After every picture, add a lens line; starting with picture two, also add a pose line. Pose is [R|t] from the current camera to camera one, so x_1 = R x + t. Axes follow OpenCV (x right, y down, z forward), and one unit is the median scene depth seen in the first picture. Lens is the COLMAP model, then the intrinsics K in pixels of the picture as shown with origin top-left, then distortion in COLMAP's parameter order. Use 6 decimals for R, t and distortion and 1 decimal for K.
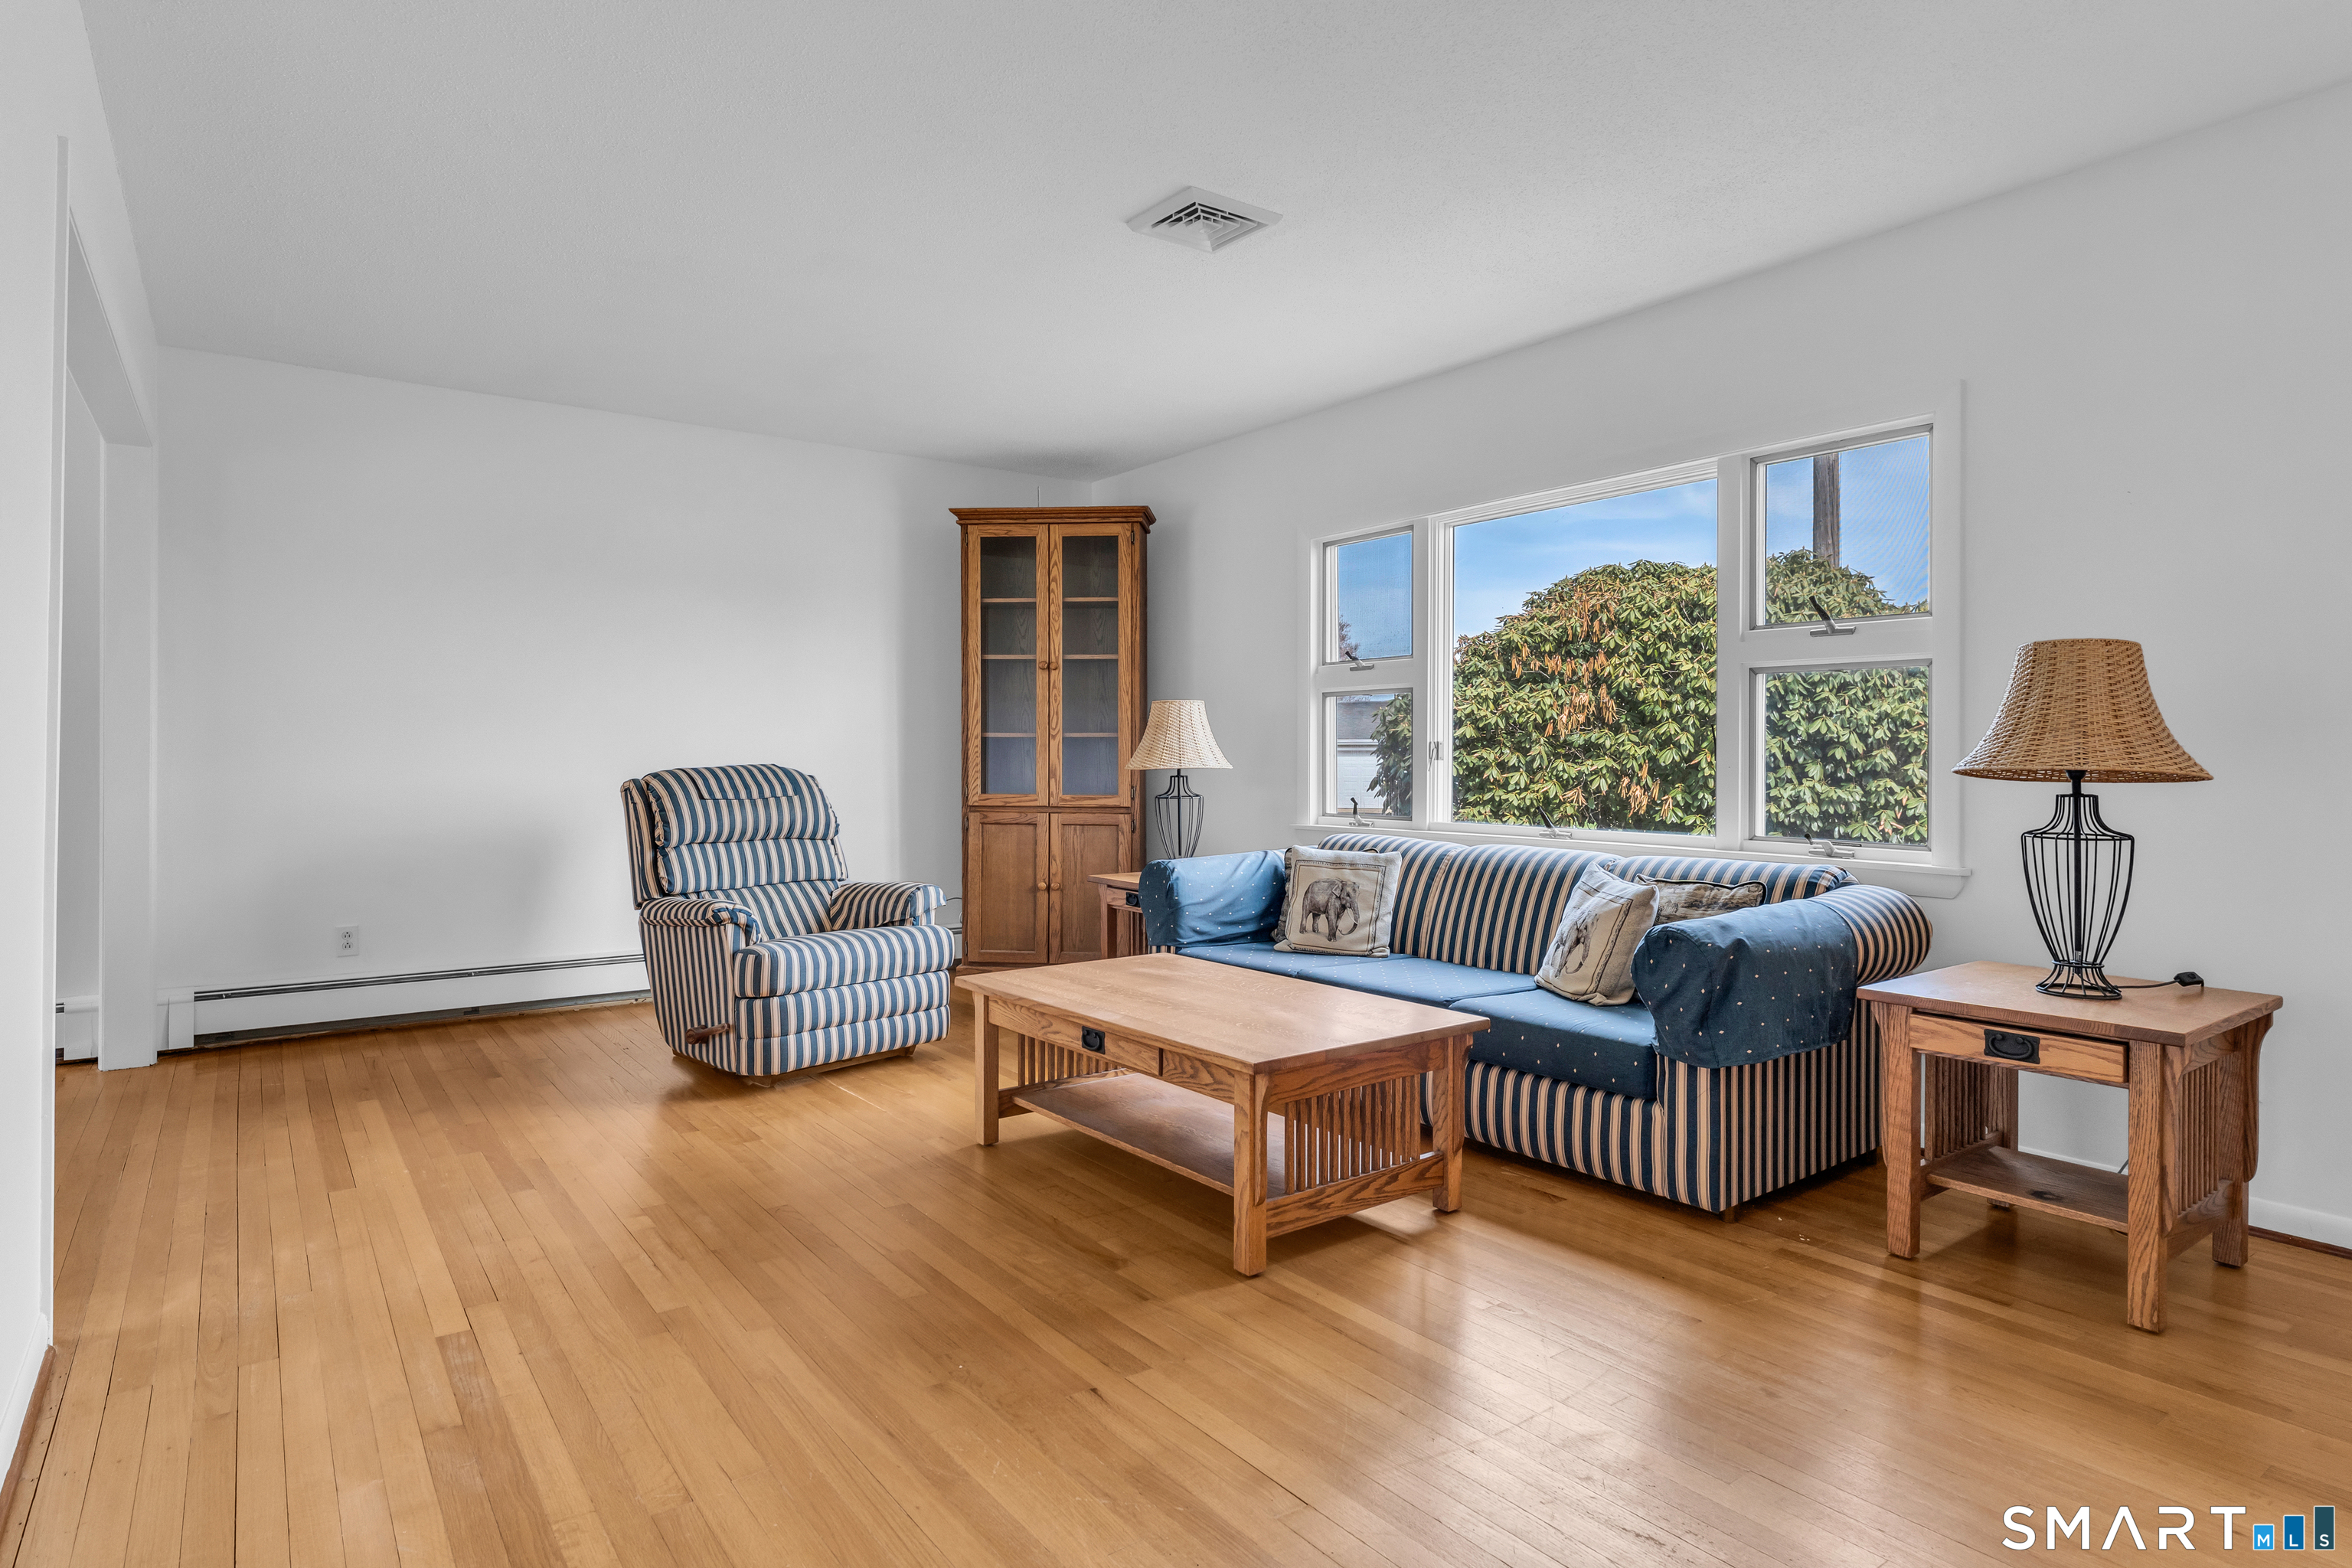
lens RADIAL K [[1318.9, 0, 1190.9], [0, 1318.9, 762.9], [0, 0, 1]] dist [0.026885, 0.000222]
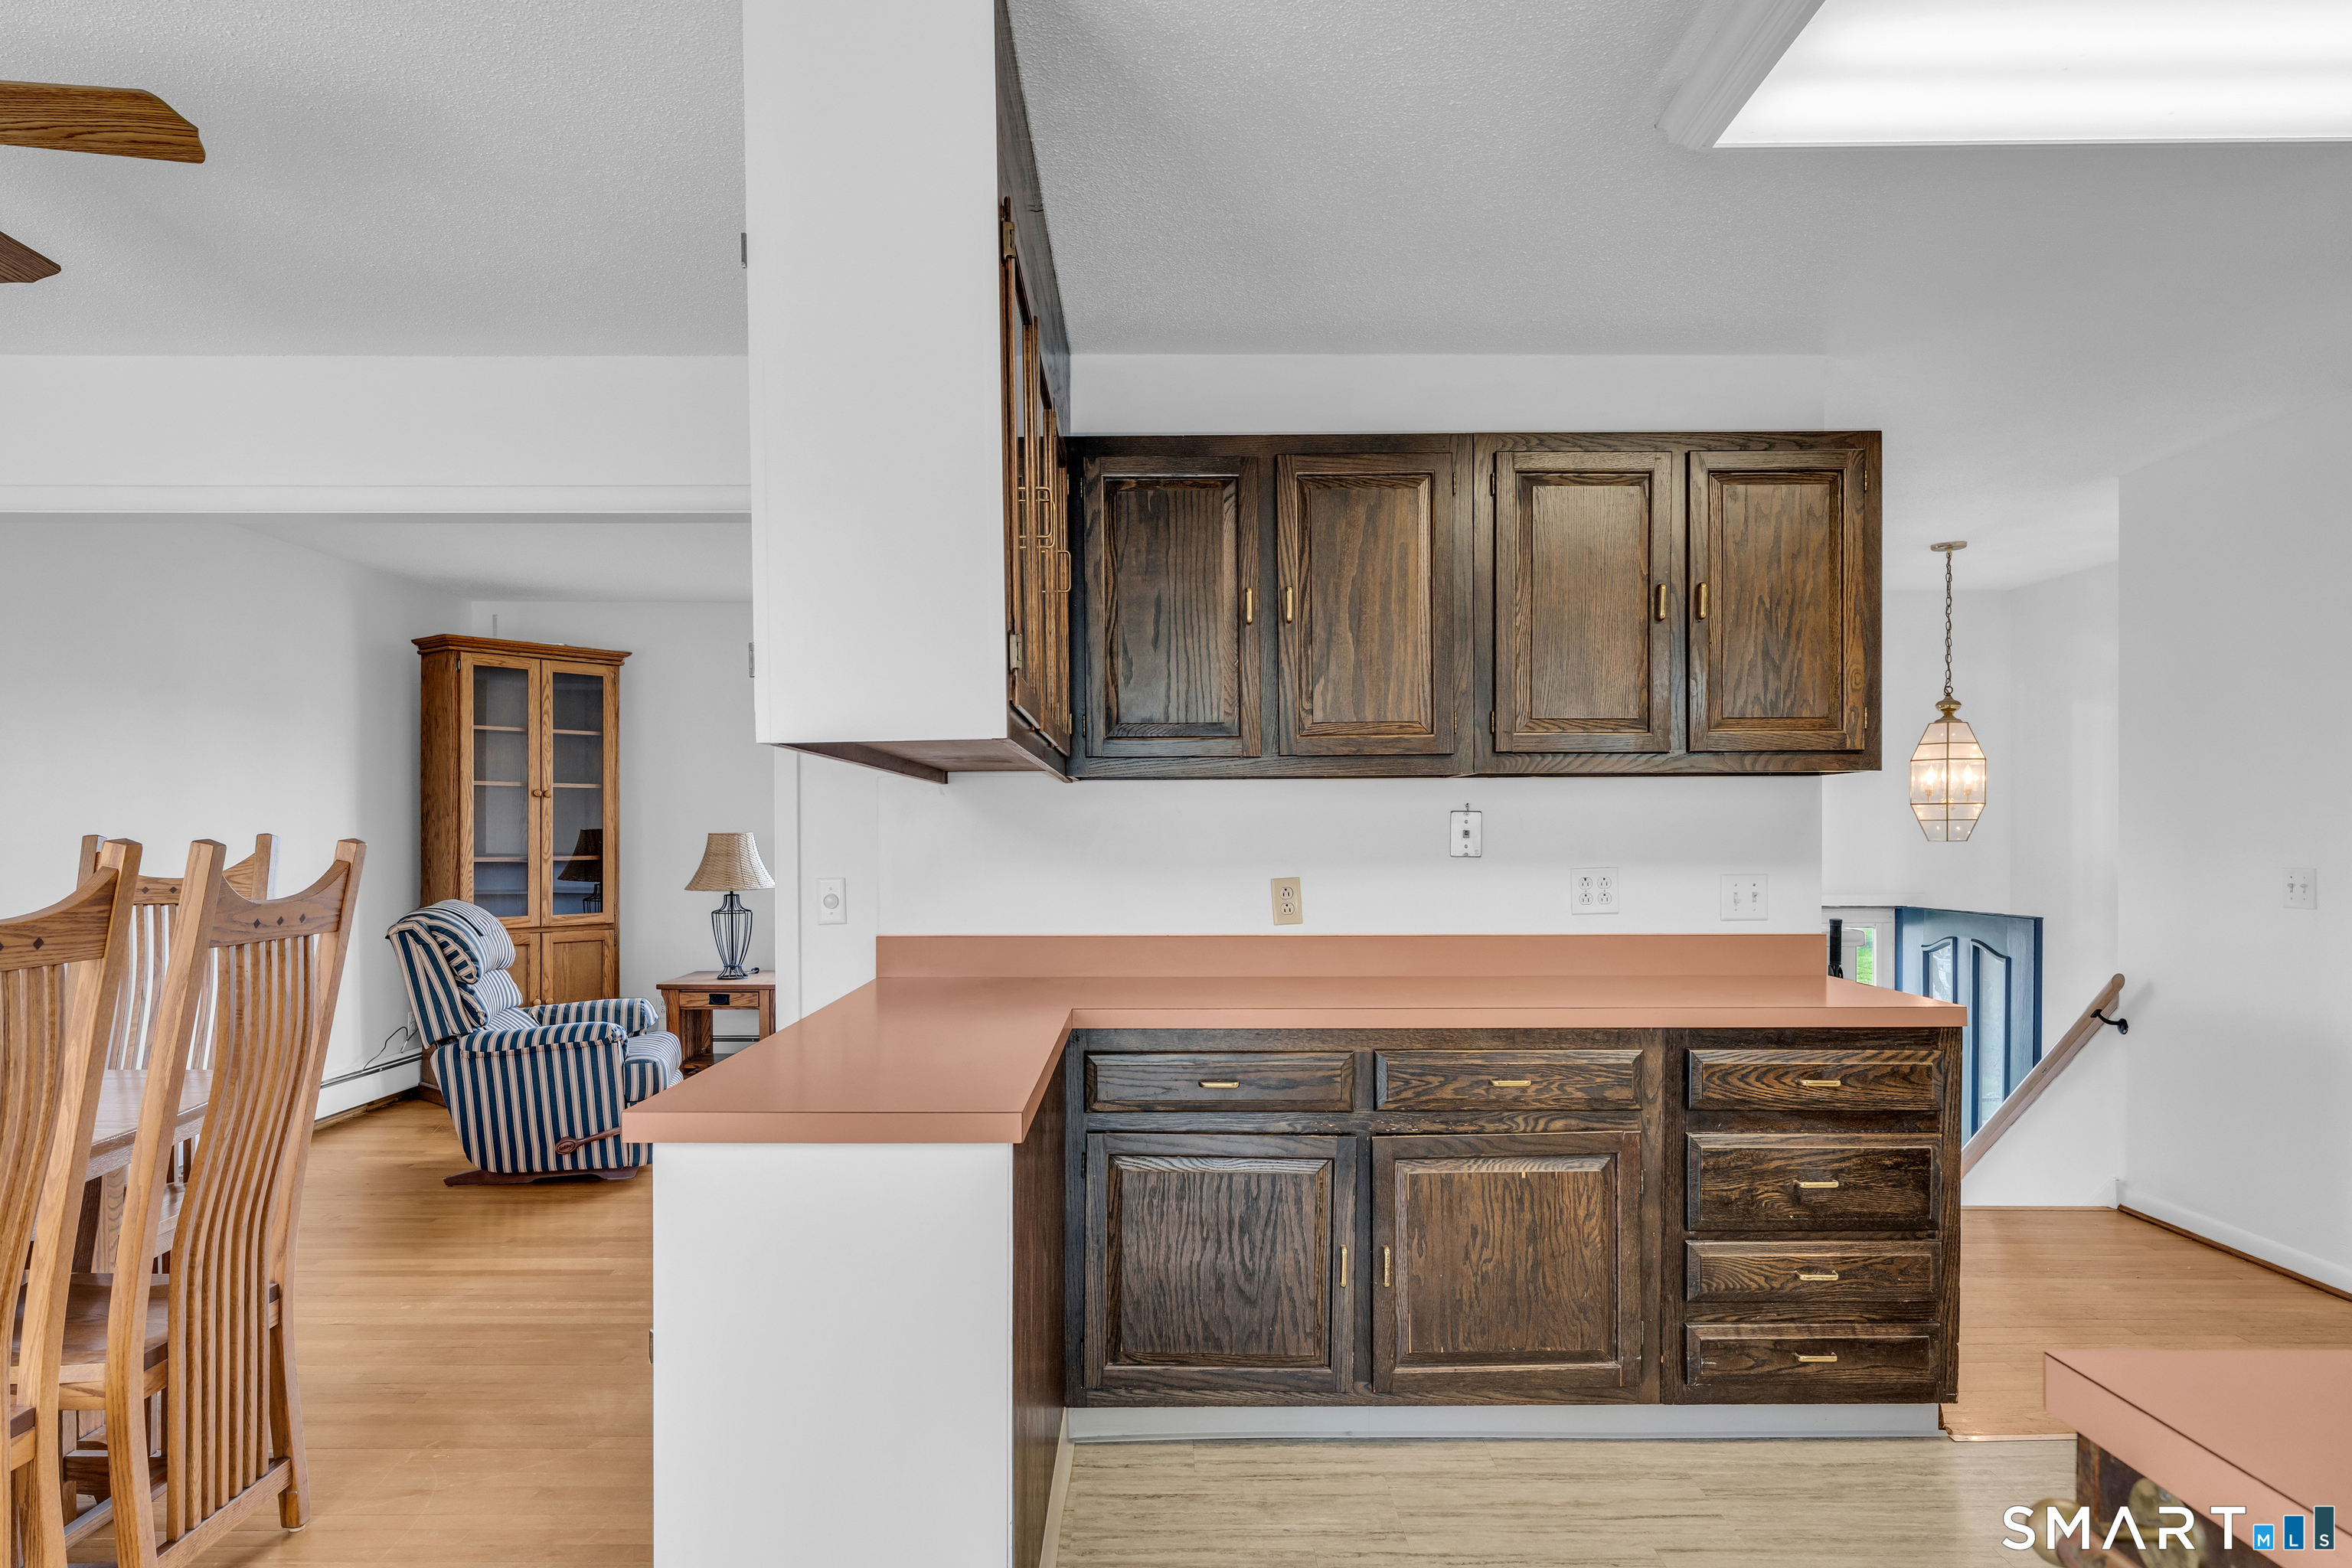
lens RADIAL K [[1438.4, 0, 1165.0], [0, 1438.4, 840.9], [0, 0, 1]] dist [-0.002495, 0.001876]
pose [[0.580209, -0.006025, 0.814445, -0.754259], [0.006590, 0.999975, 0.002703, -0.035505], [-0.814441, 0.003799, 0.580234, -0.072051]]
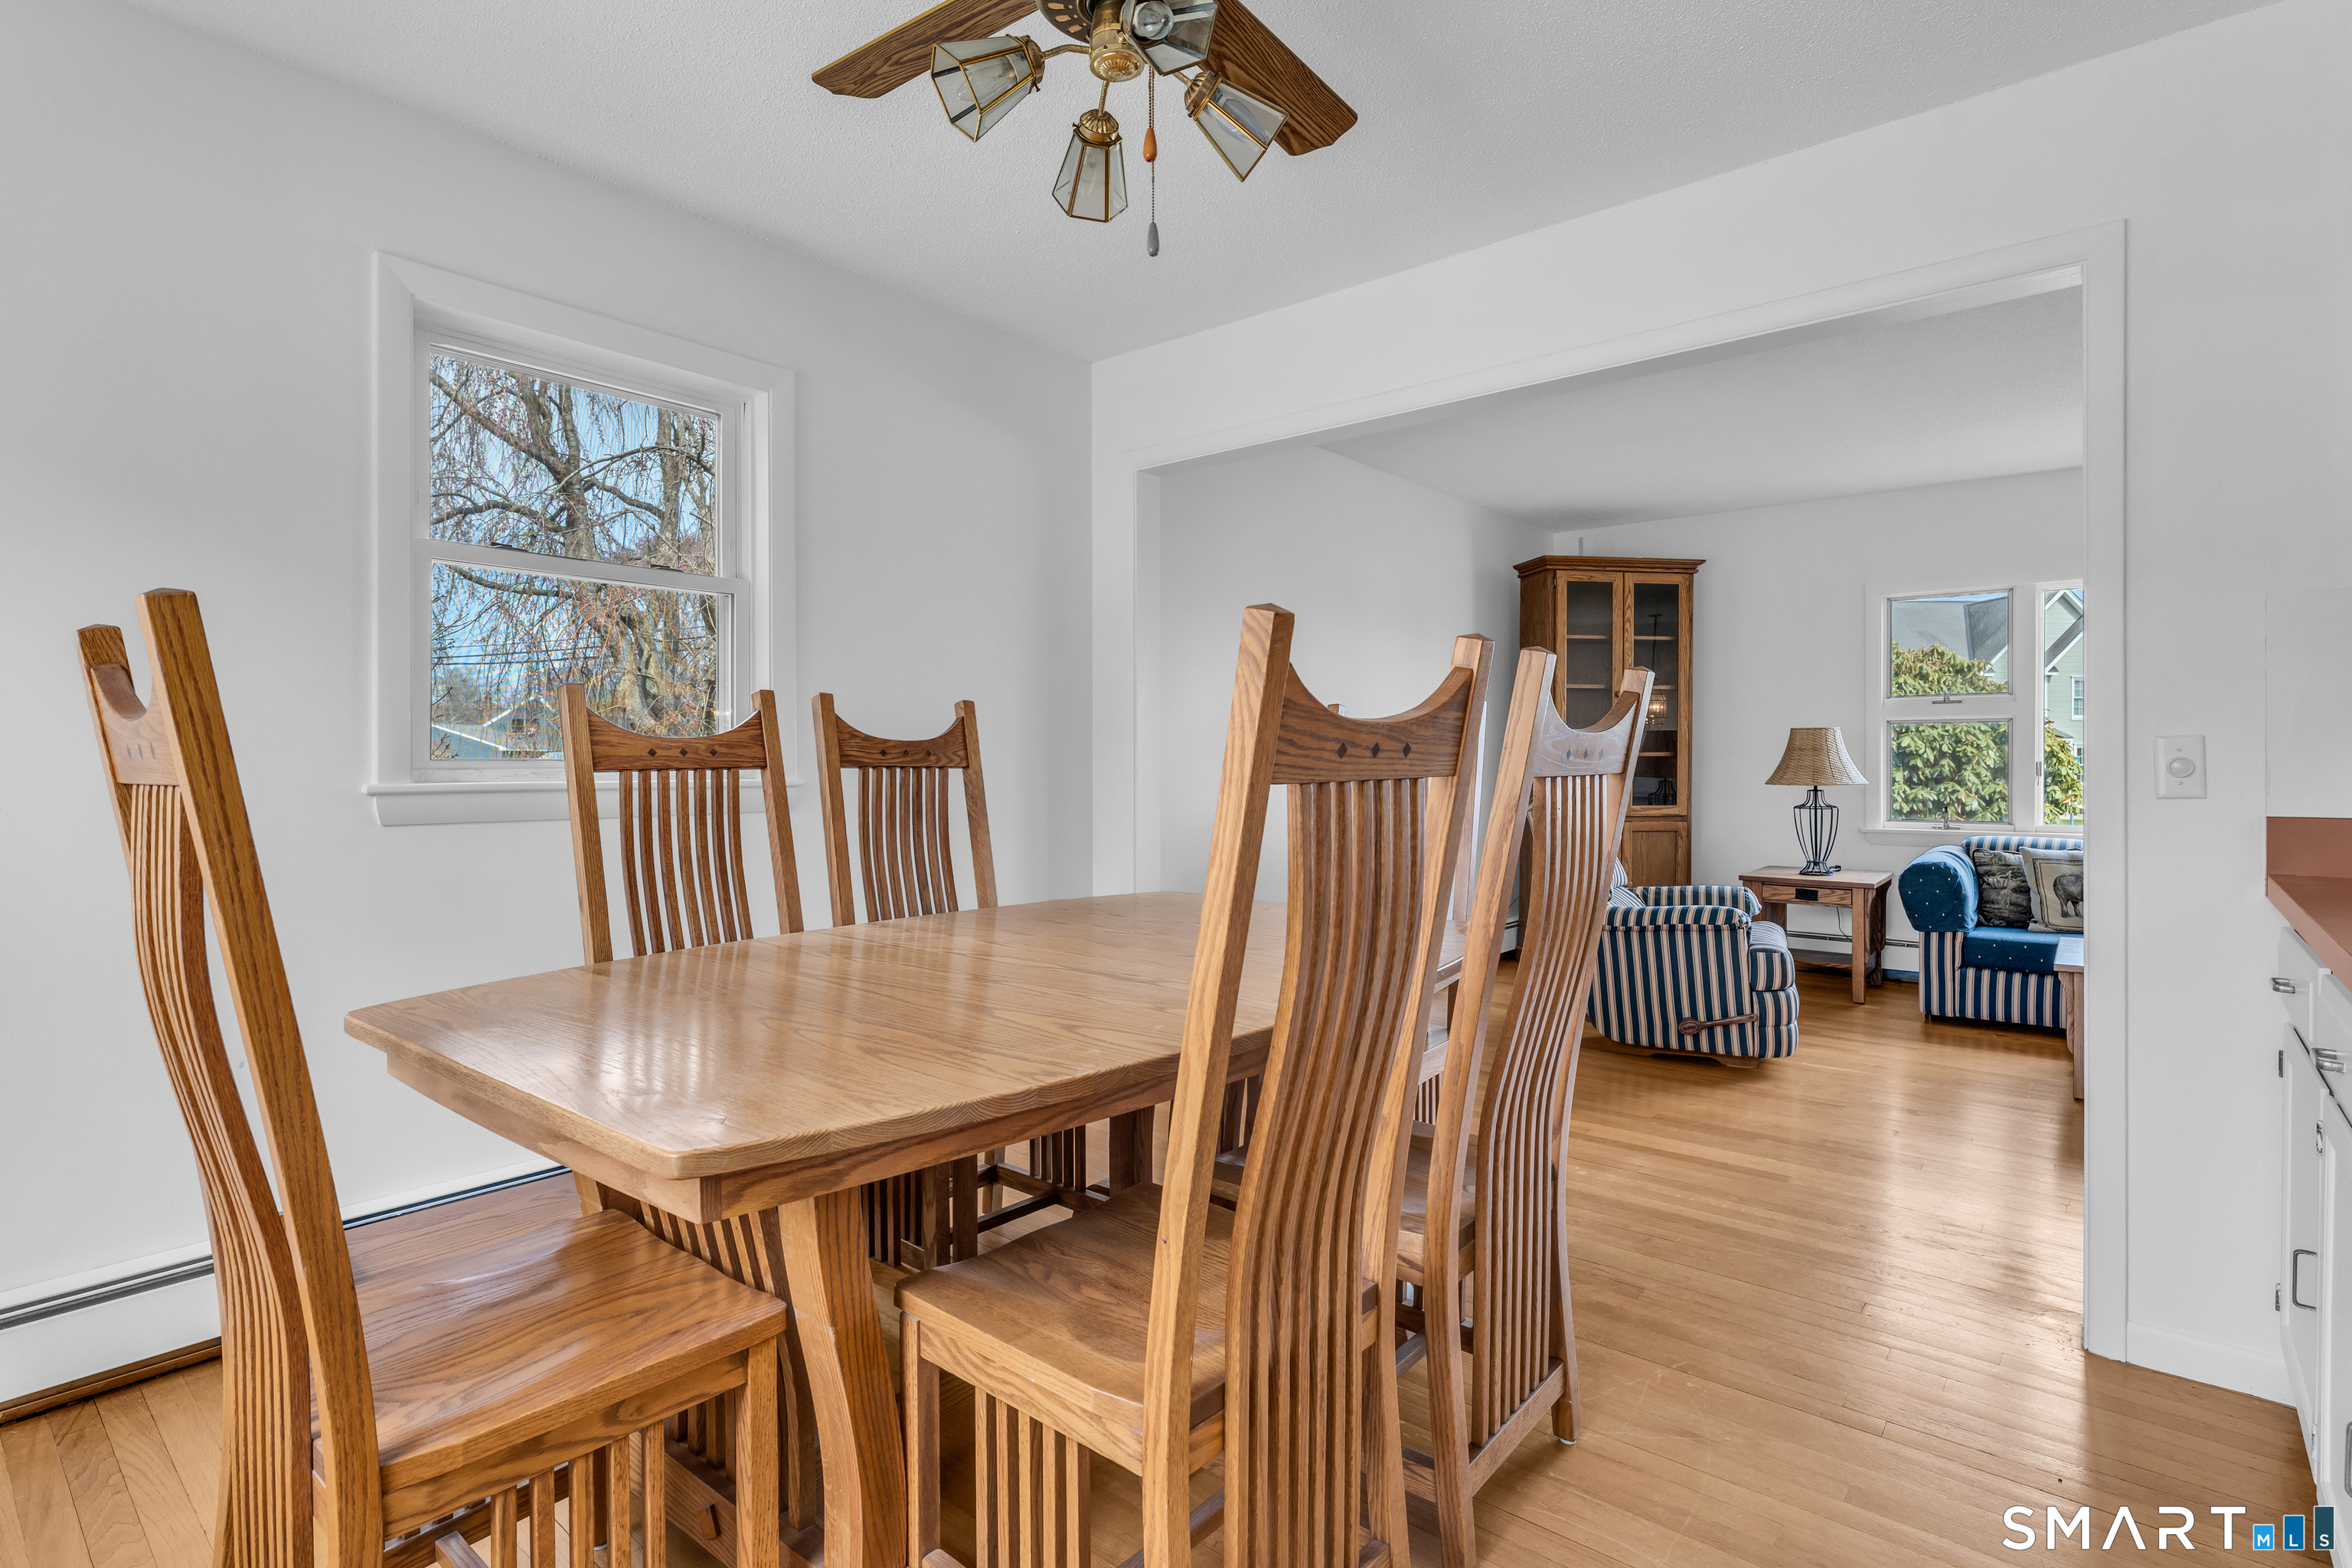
lens RADIAL K [[1191.8, 0, 1177.0], [0, 1191.8, 735.2], [0, 0, 1]] dist [0.000186, 0.000338]
pose [[0.971322, 0.002796, 0.237752, -0.737368], [0.002377, 0.999767, -0.021468, -0.016018], [-0.237756, 0.021418, 0.971089, 0.078462]]
